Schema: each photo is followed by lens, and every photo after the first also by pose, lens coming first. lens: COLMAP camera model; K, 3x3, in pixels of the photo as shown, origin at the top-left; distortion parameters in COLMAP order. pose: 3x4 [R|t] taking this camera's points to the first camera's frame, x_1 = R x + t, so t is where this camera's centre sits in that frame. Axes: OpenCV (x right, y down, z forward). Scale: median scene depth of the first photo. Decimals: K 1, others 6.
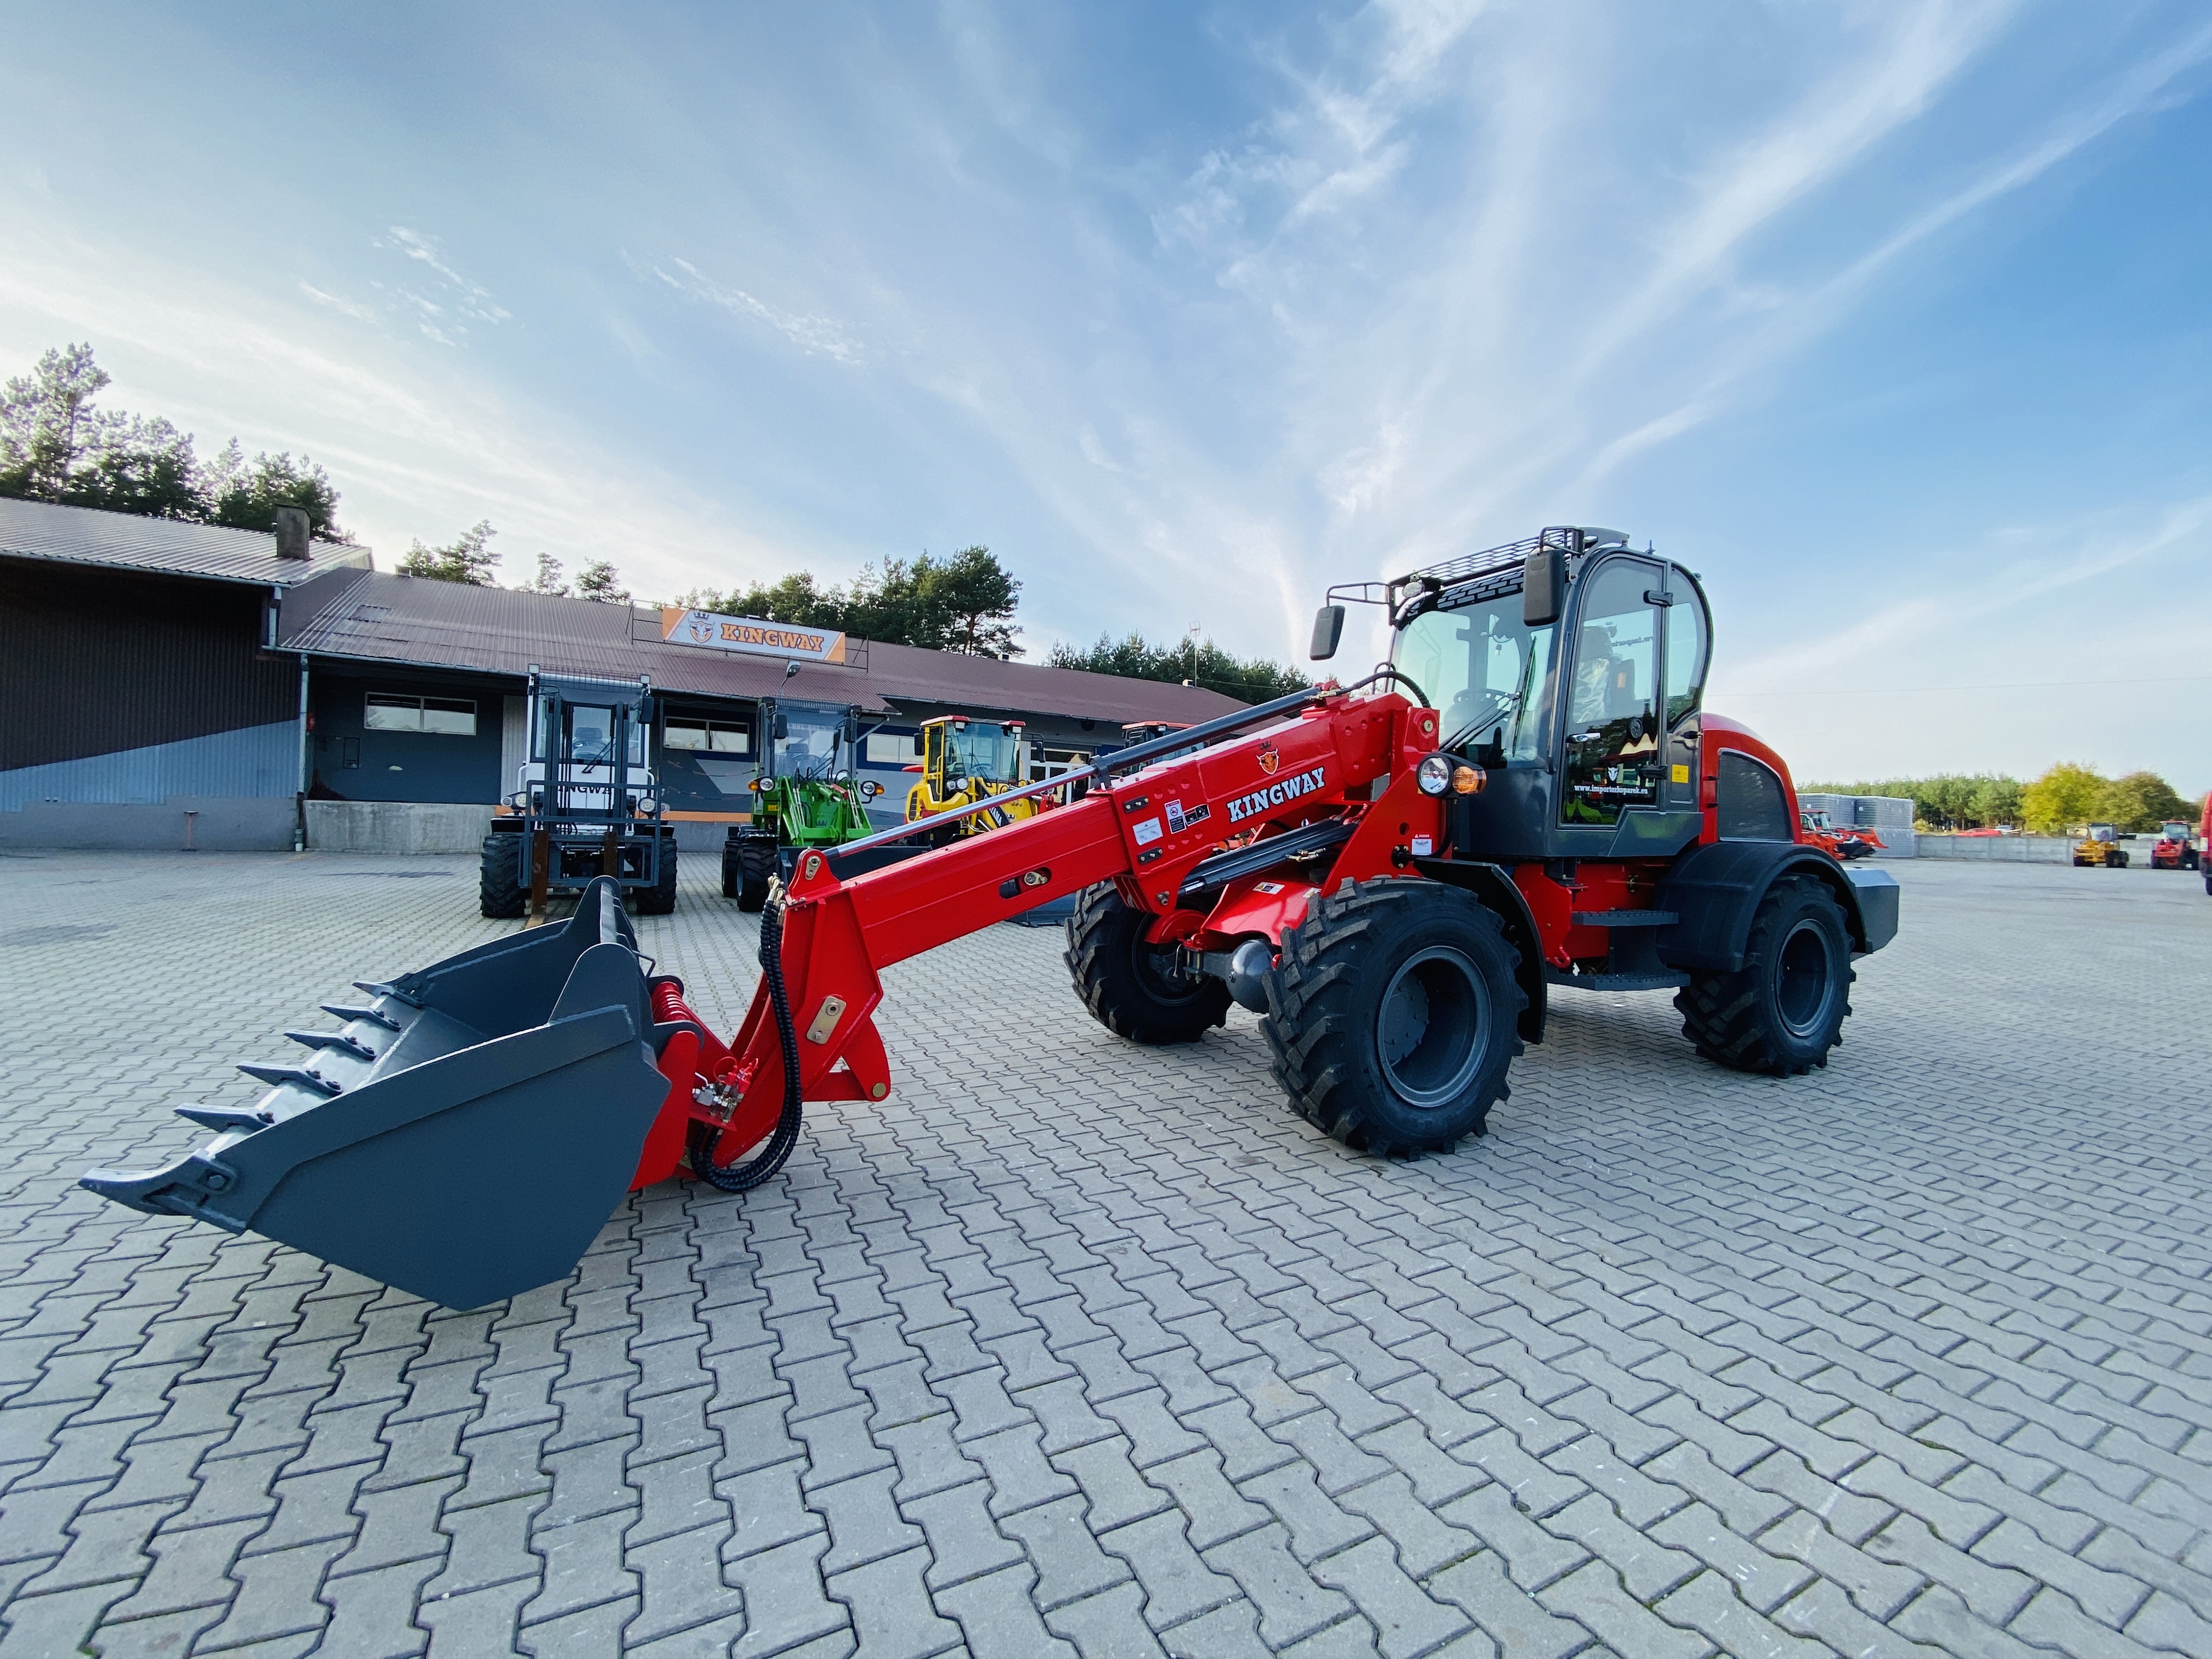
lens RADIAL K [[873.9, 0, 1113.1], [0, 873.9, 829.7], [0, 0, 1]] dist [0.016546, -0.019539]
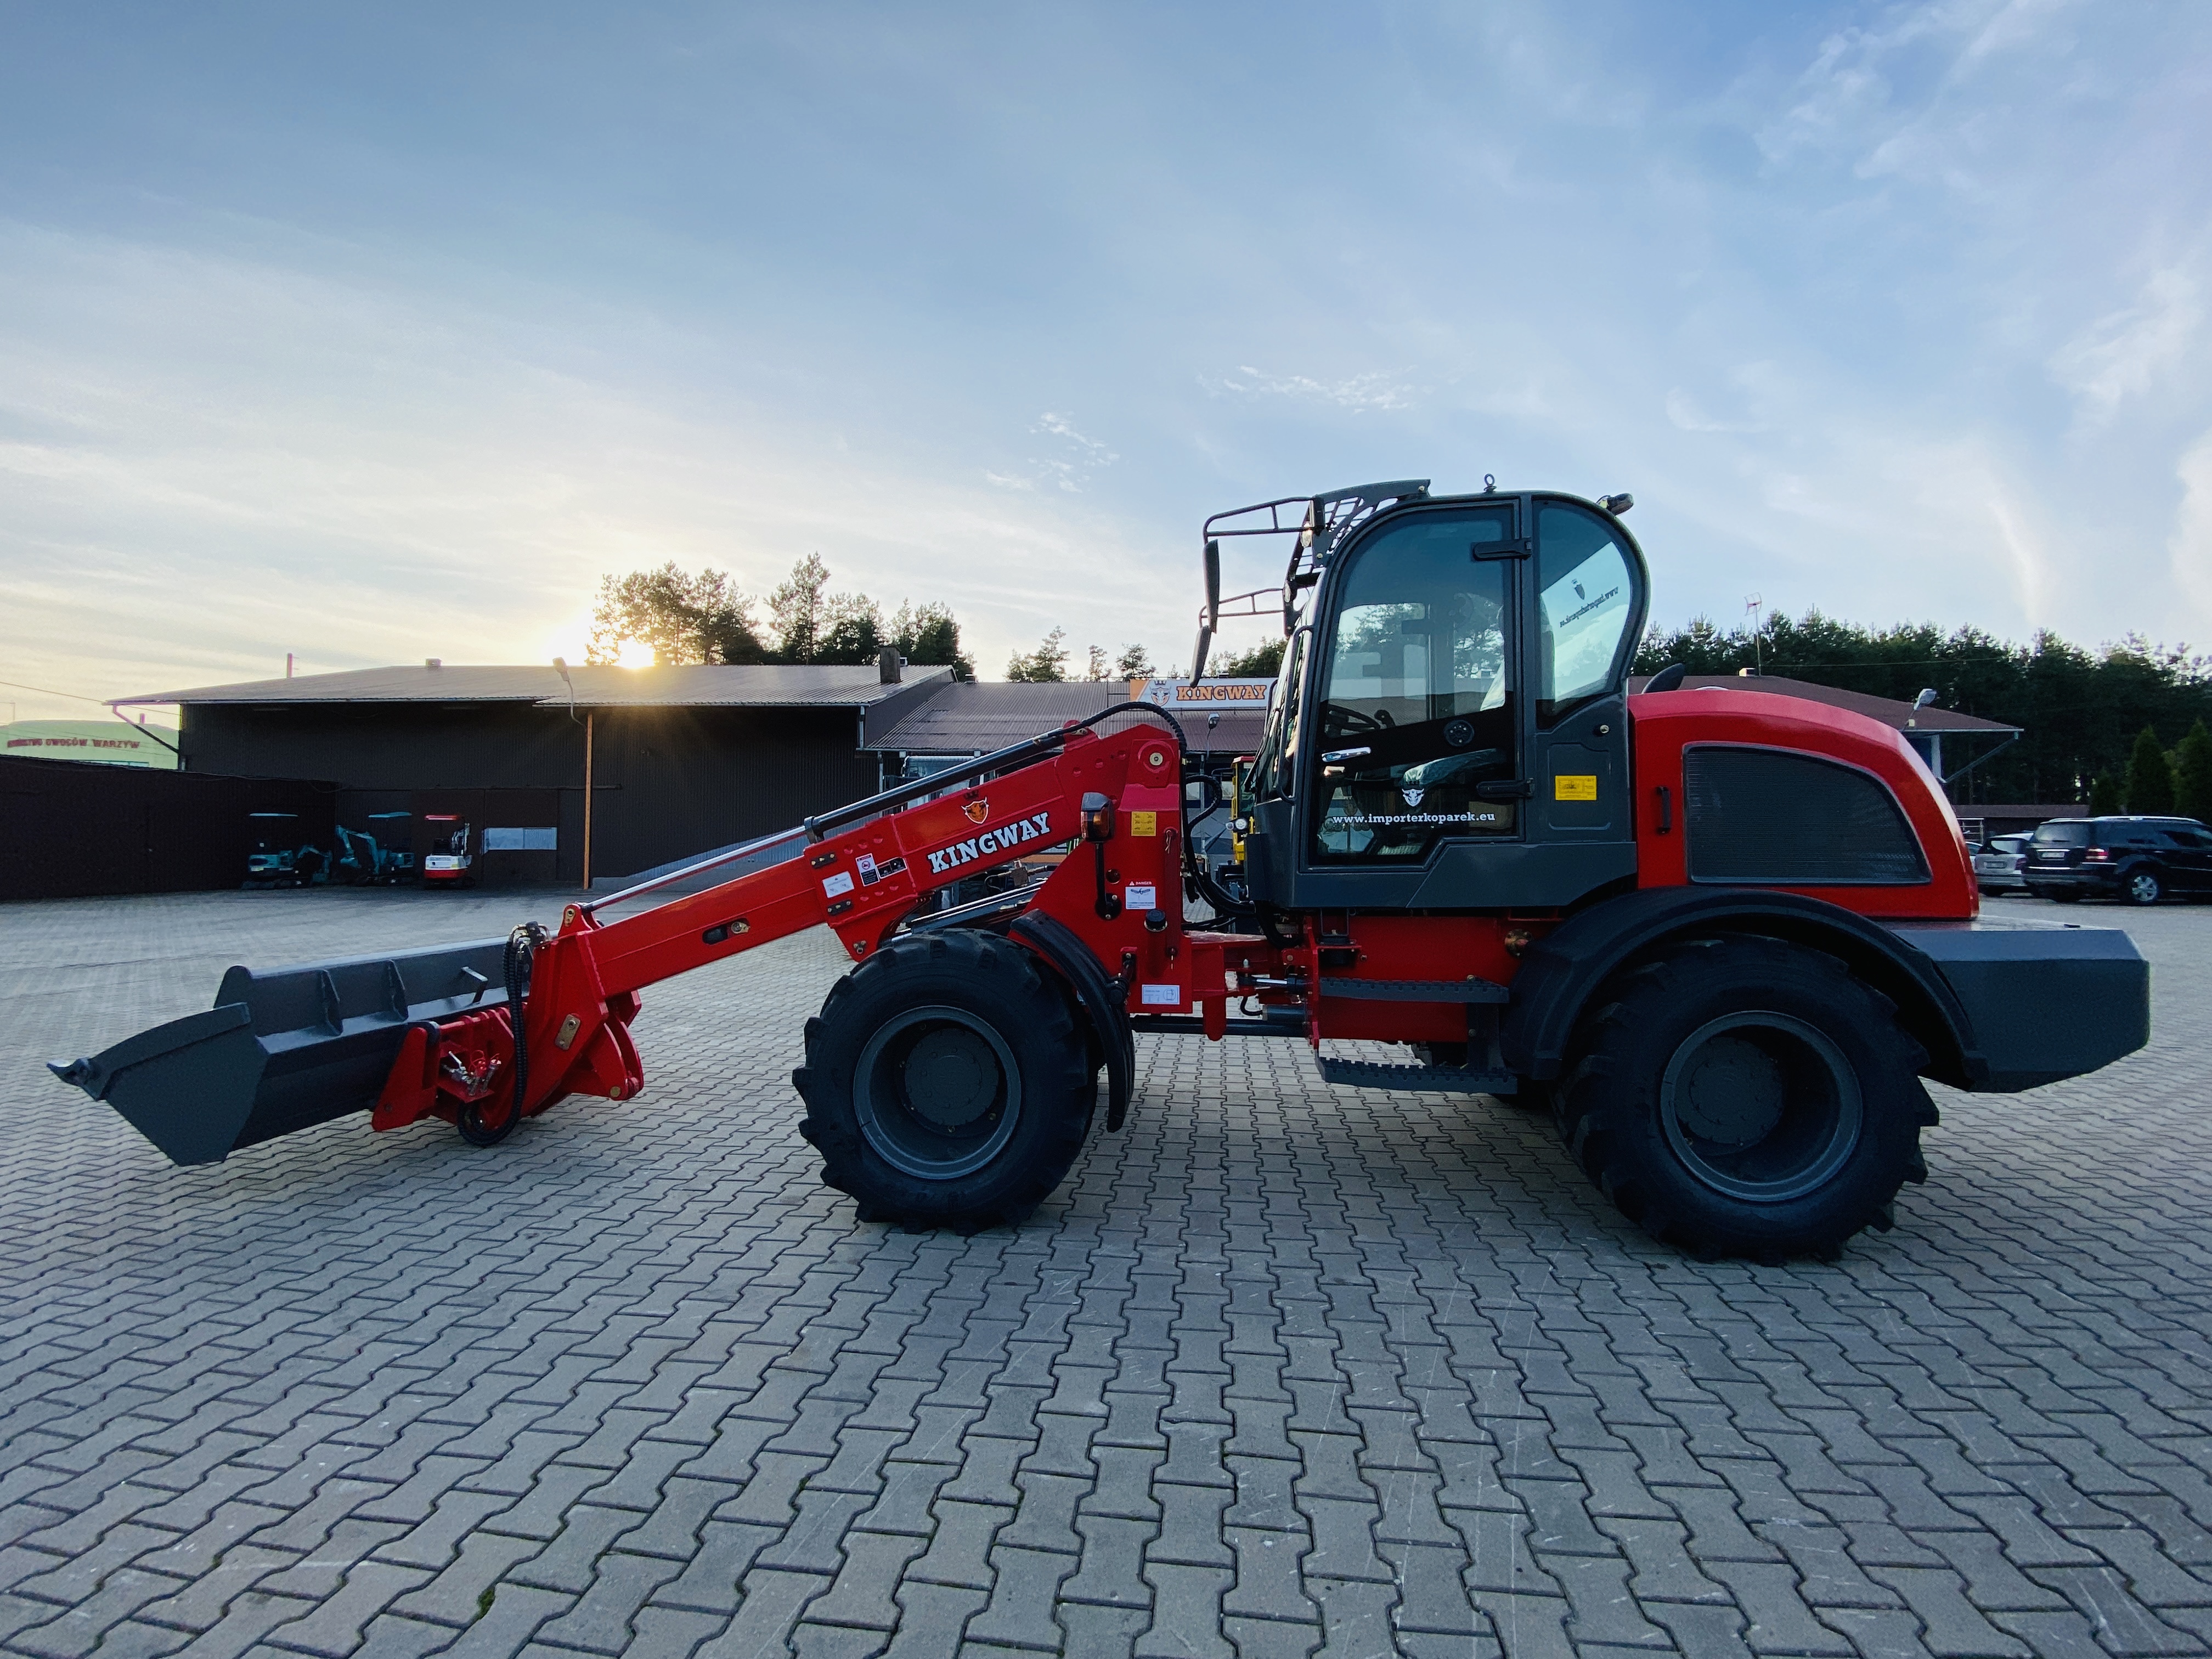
lens RADIAL K [[891.0, 0, 1110.8], [0, 891.0, 810.1], [0, 0, 1]] dist [0.027987, -0.020936]
pose [[0.822215, -0.058919, -0.566120, 0.813754], [0.022379, 0.997205, -0.071281, -0.002870], [0.568737, 0.045939, 0.821235, 0.230627]]
